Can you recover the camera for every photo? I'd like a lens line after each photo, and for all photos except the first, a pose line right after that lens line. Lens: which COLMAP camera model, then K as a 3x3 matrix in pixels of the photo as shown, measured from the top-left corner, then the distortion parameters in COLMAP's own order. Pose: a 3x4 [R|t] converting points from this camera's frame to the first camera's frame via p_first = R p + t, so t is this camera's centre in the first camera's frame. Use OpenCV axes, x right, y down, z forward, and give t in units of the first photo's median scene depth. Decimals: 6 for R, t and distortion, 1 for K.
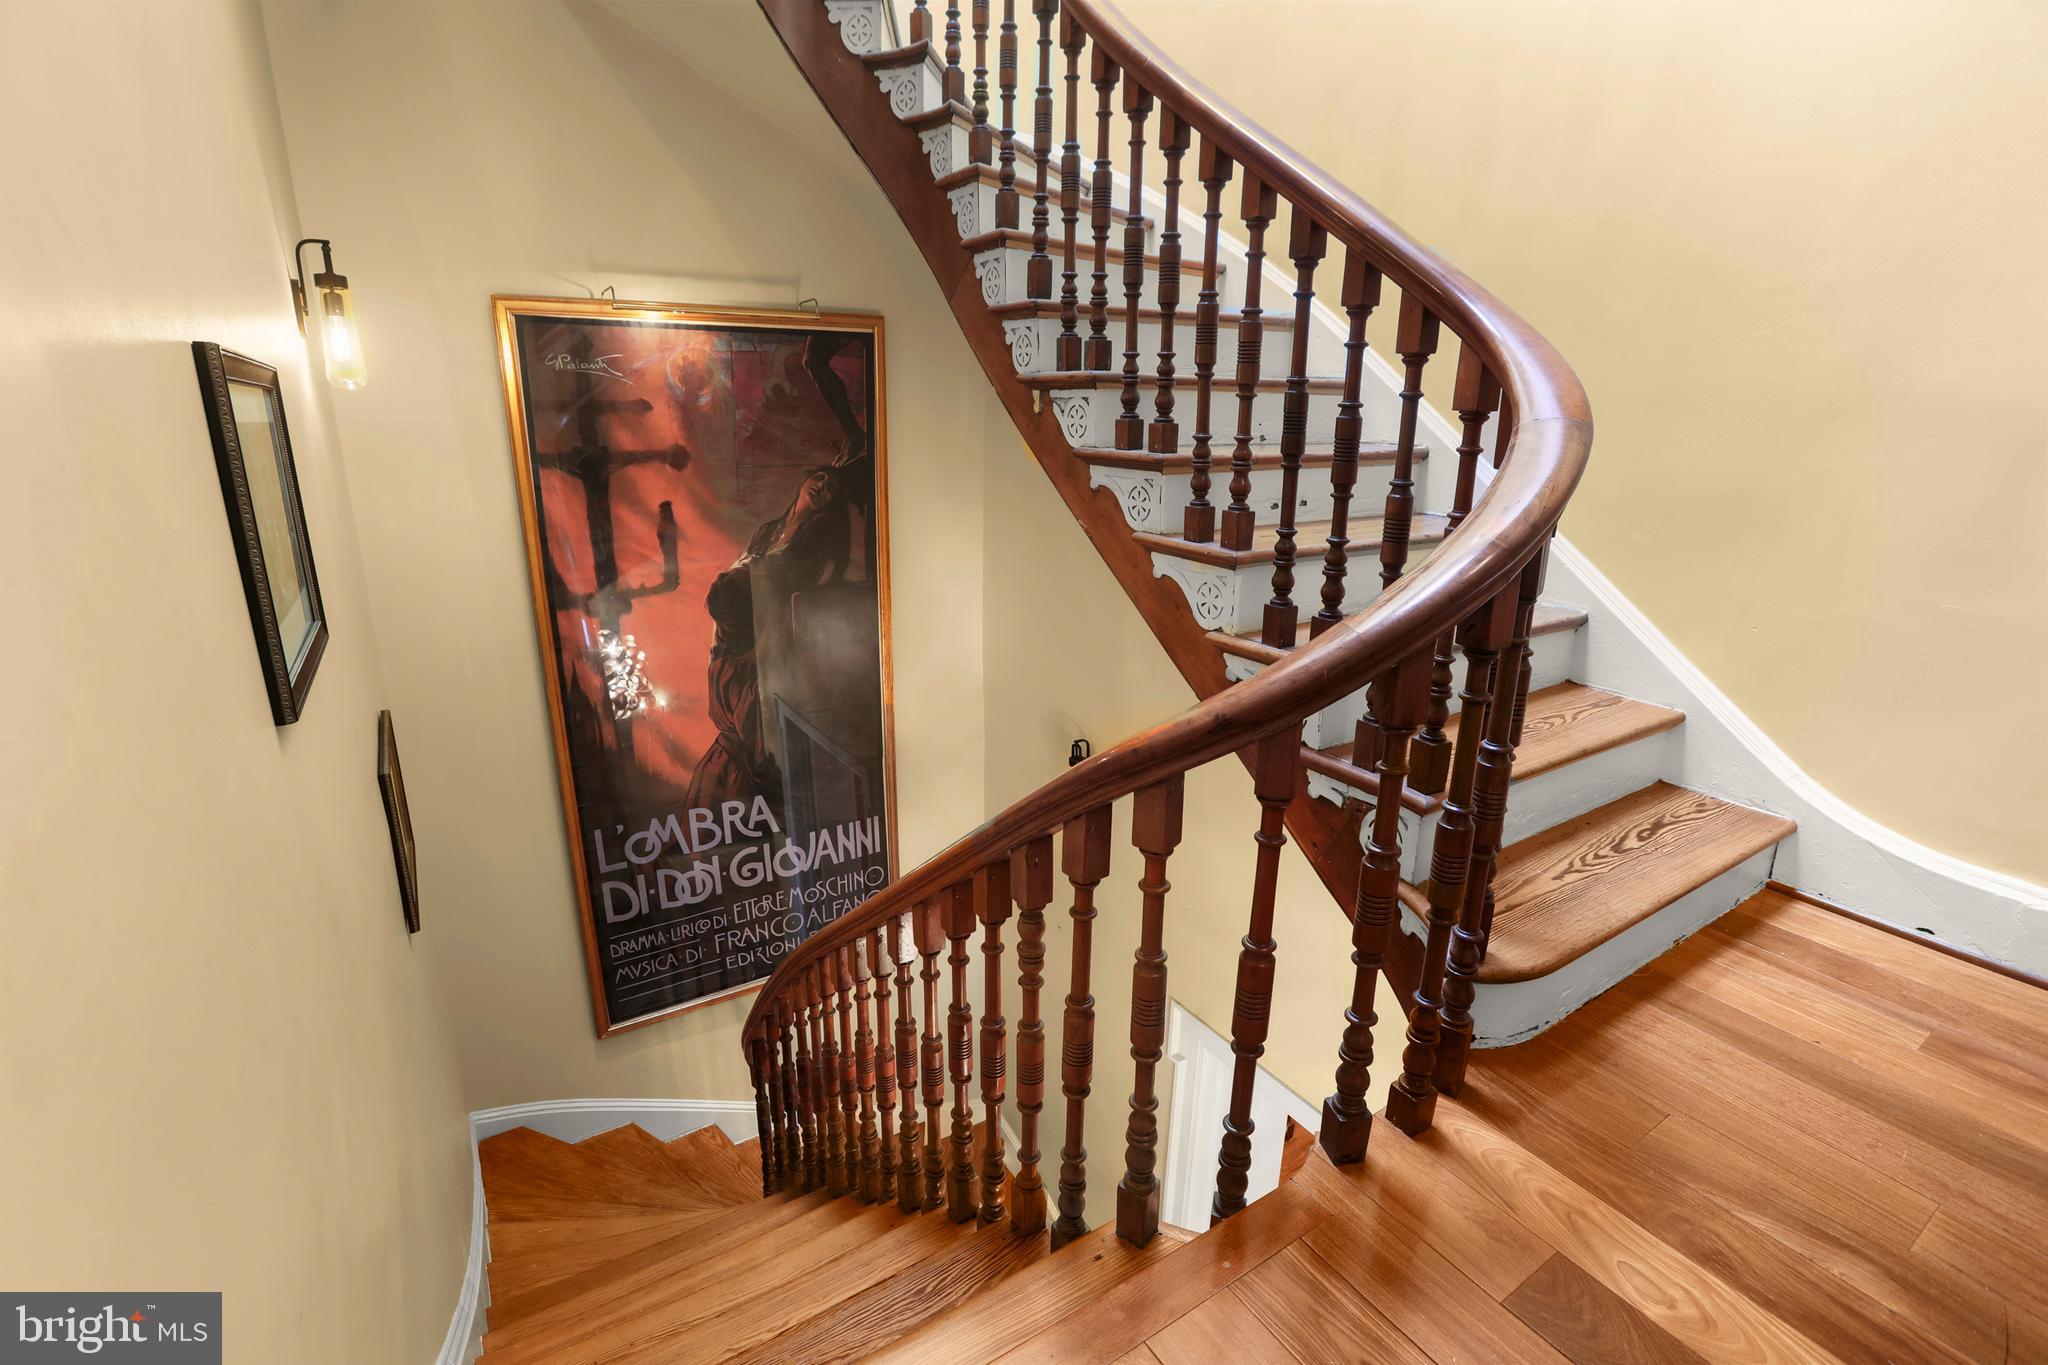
lens RADIAL K [[930.4, 0, 1024.0], [0, 930.4, 682.5], [0, 0, 1]] dist [-0.068156, 0.038095]
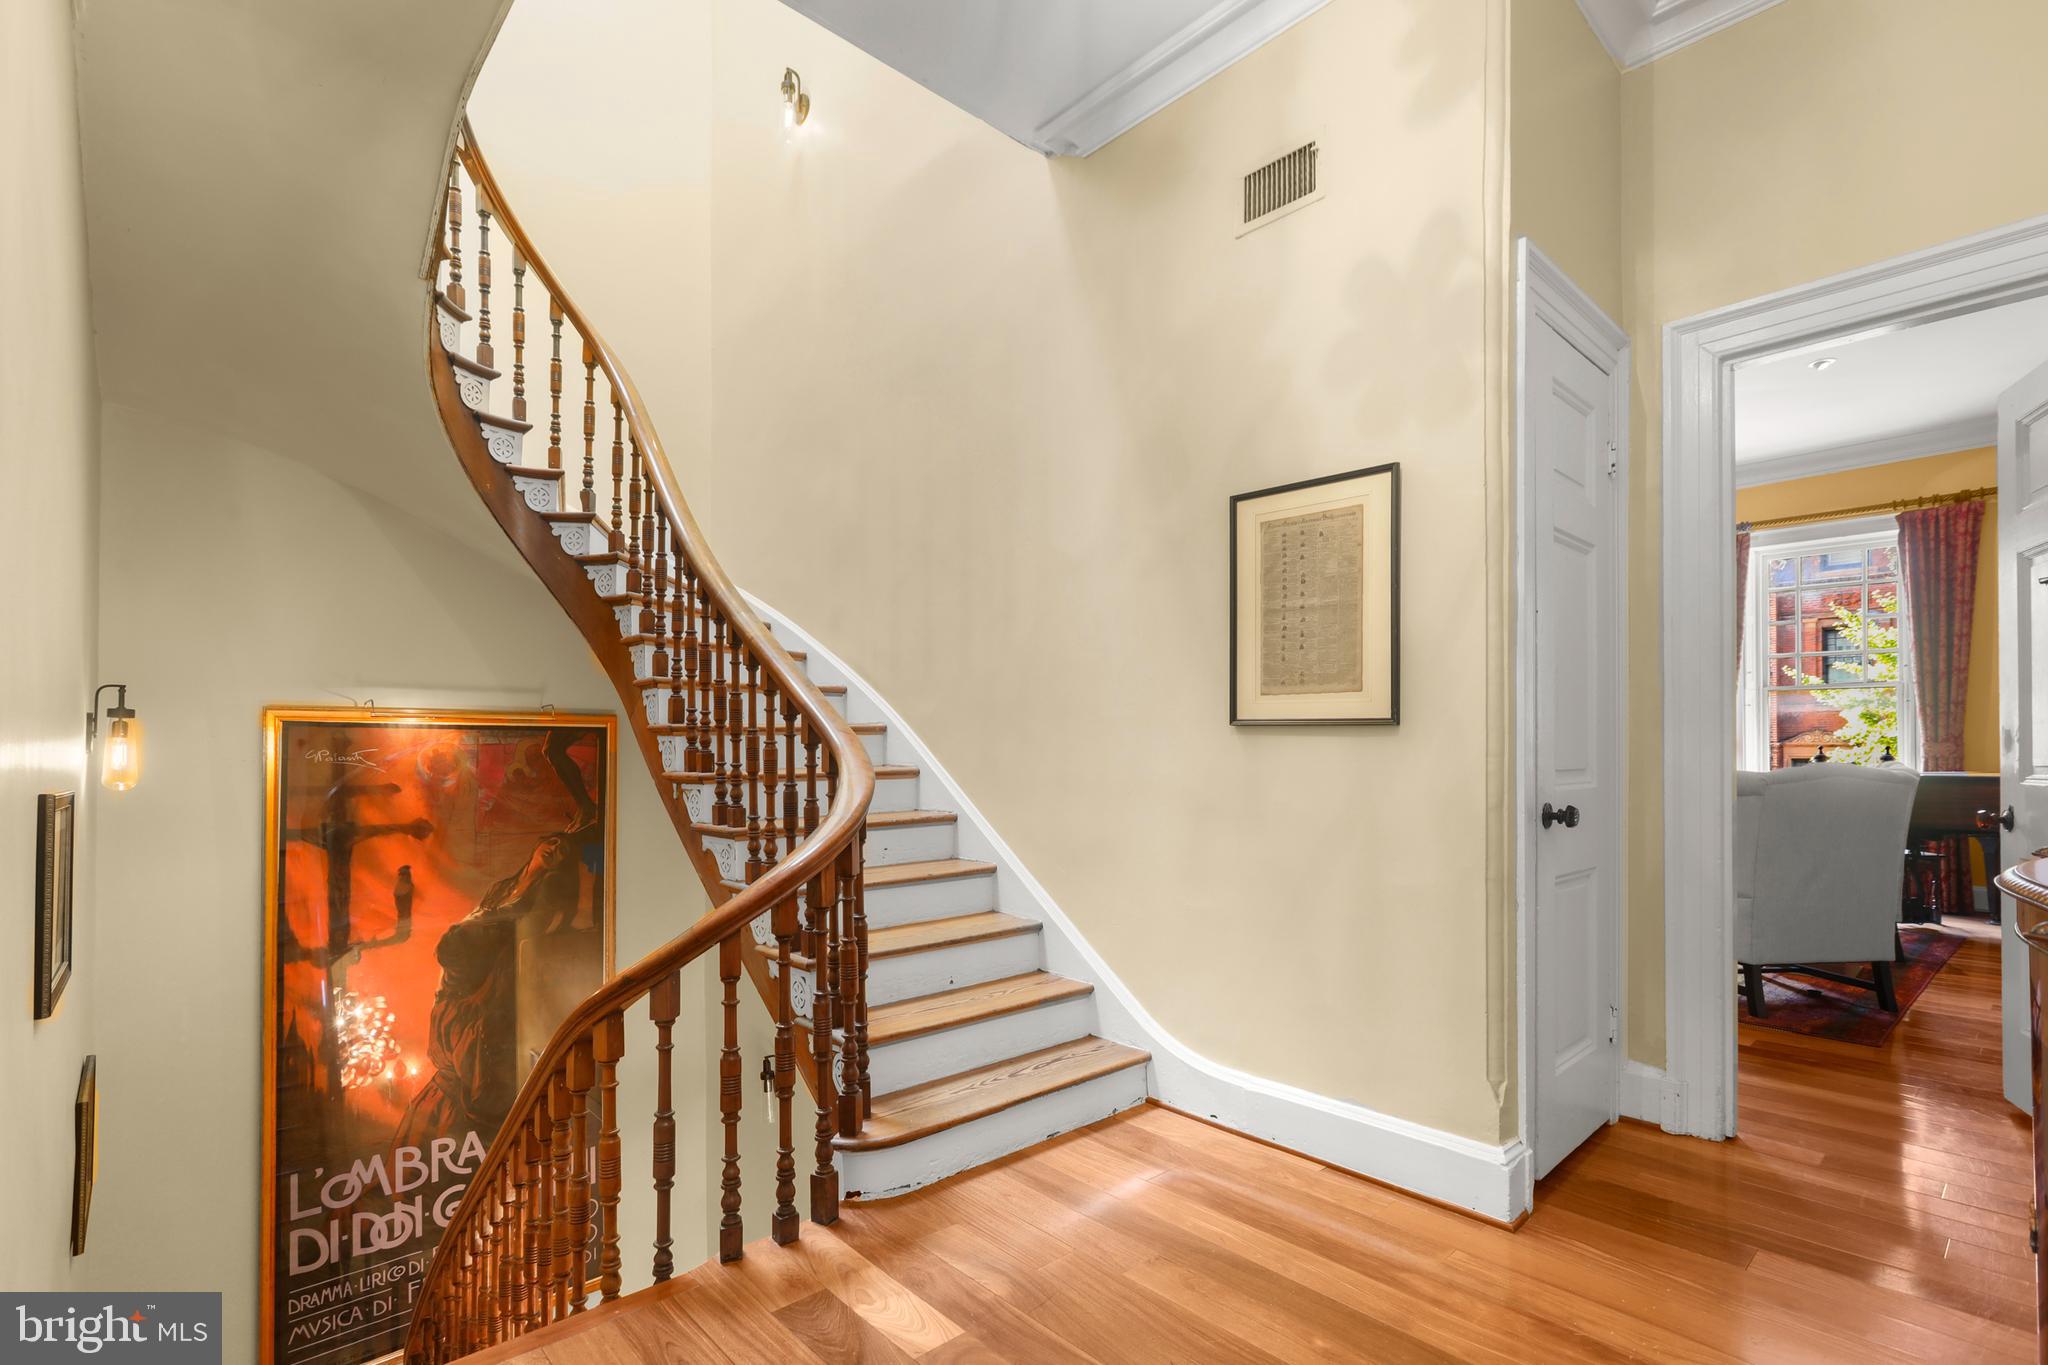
lens RADIAL K [[941.0, 0, 1026.2], [0, 941.0, 738.1], [0, 0, 1]] dist [0.001233, 0.000977]
pose [[0.986722, -0.012552, 0.161934, 0.205763], [0.060761, 0.953143, -0.296356, 0.055239], [-0.150627, 0.302260, 0.941249, -0.315471]]
